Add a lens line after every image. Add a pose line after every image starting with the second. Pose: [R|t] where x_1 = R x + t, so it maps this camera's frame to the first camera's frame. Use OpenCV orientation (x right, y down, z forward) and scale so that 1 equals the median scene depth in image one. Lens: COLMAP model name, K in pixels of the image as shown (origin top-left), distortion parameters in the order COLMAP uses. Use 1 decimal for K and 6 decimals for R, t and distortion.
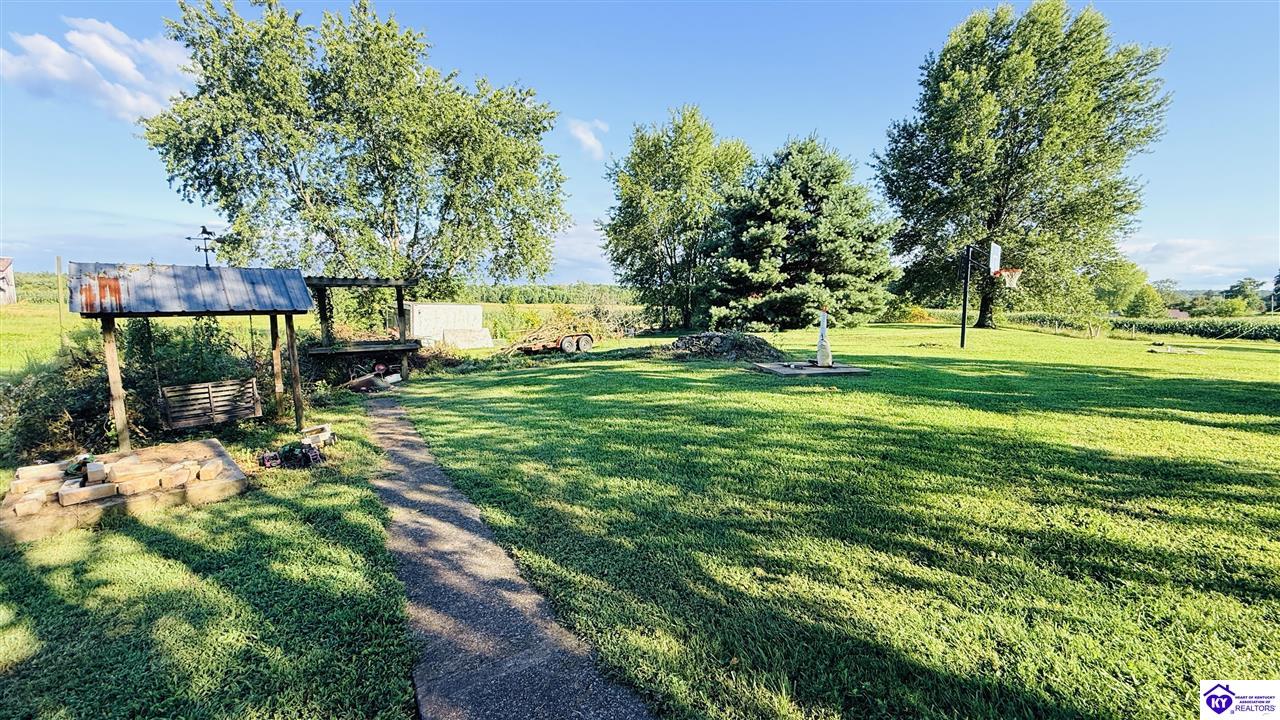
lens RADIAL K [[512.2, 0, 639.6], [0, 512.2, 370.1], [0, 0, 1]] dist [0.003792, -0.000065]
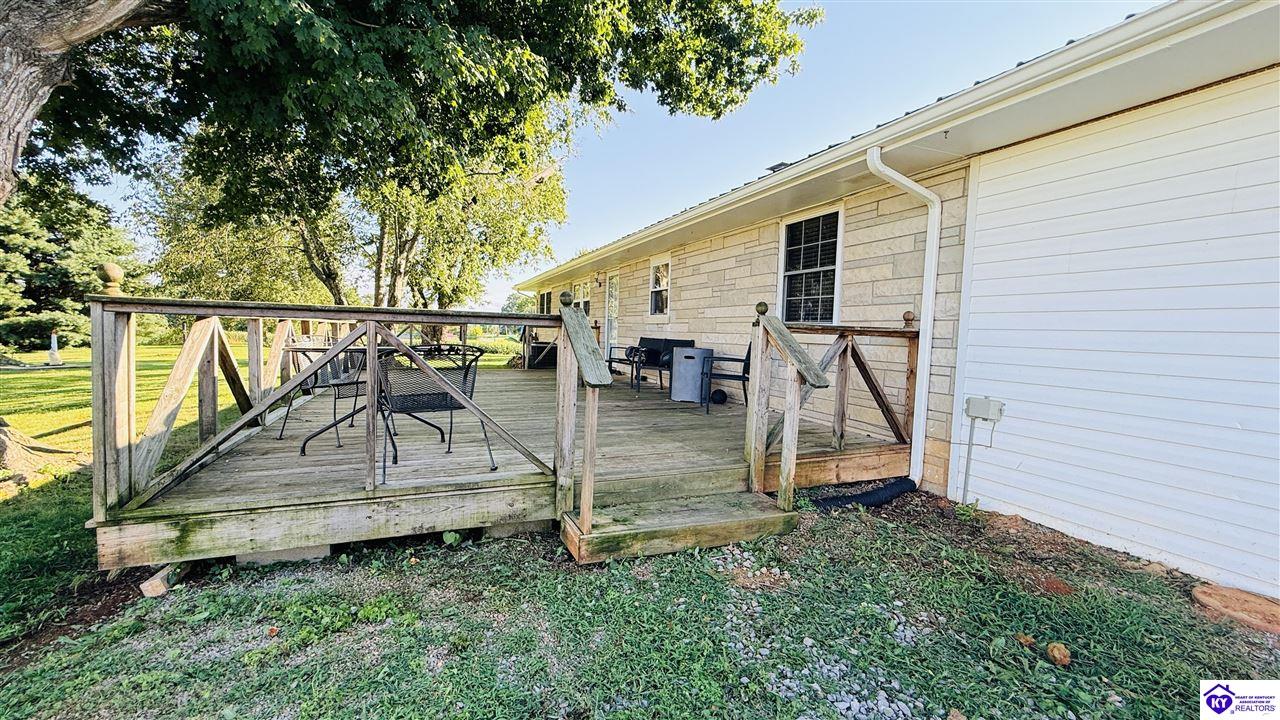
lens RADIAL K [[512.2, 0, 644.6], [0, 512.2, 367.3], [0, 0, 1]] dist [0.003792, -0.000065]
pose [[0.427366, -0.058993, 0.902152, -0.145828], [0.103134, 0.994536, 0.016178, 0.068858], [-0.898177, 0.086129, 0.431115, -0.608198]]
